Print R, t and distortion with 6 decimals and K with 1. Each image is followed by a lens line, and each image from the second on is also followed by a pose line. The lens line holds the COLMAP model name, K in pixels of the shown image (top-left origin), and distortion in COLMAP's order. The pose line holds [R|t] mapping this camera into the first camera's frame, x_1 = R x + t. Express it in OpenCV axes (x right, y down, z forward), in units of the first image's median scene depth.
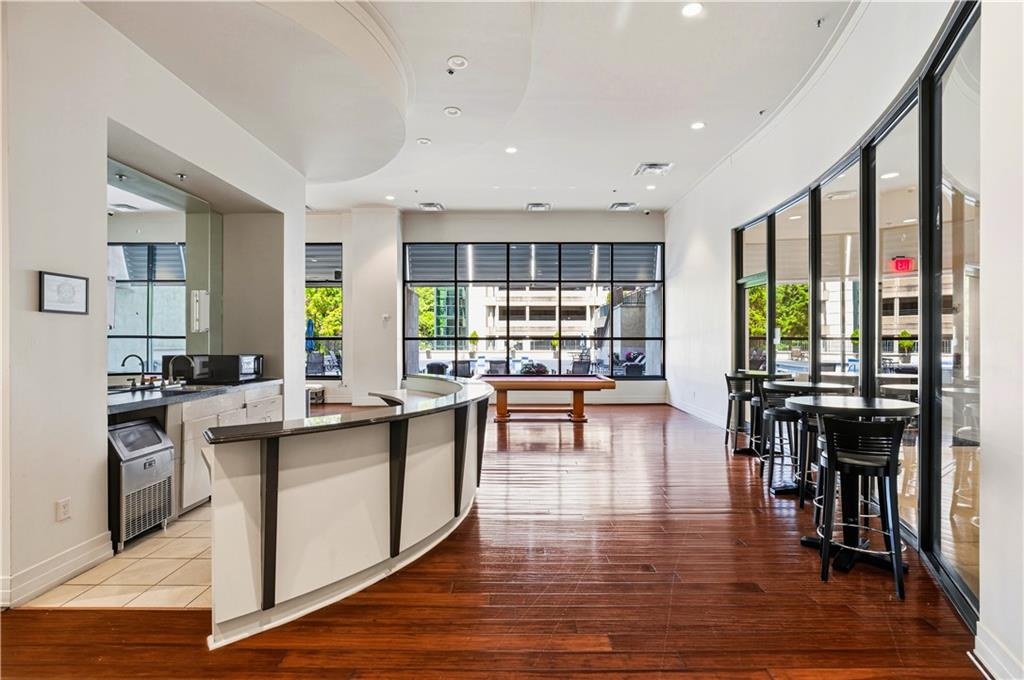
lens RADIAL K [[481.2, 0, 507.7], [0, 481.2, 342.4], [0, 0, 1]] dist [-0.009809, 0.000325]
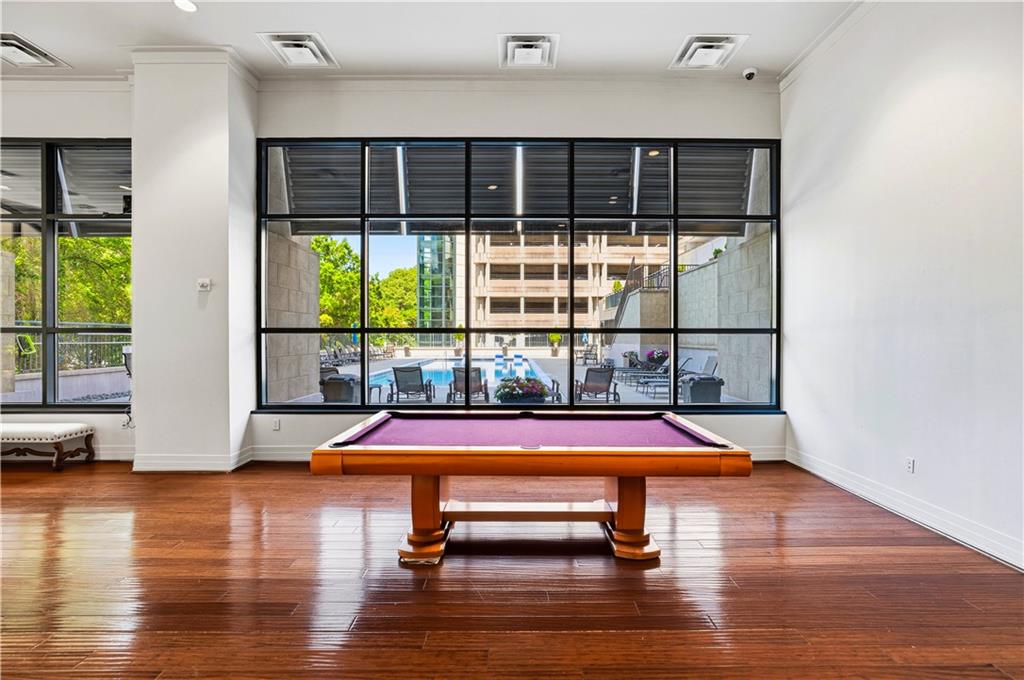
lens RADIAL K [[481.2, 0, 507.7], [0, 481.2, 342.4], [0, 0, 1]] dist [-0.009809, 0.000325]
pose [[0.999977, 0.002260, 0.006432, 0.015430], [-0.002320, 0.999954, 0.009329, 0.000044], [-0.006410, -0.009344, 0.999936, 0.197083]]
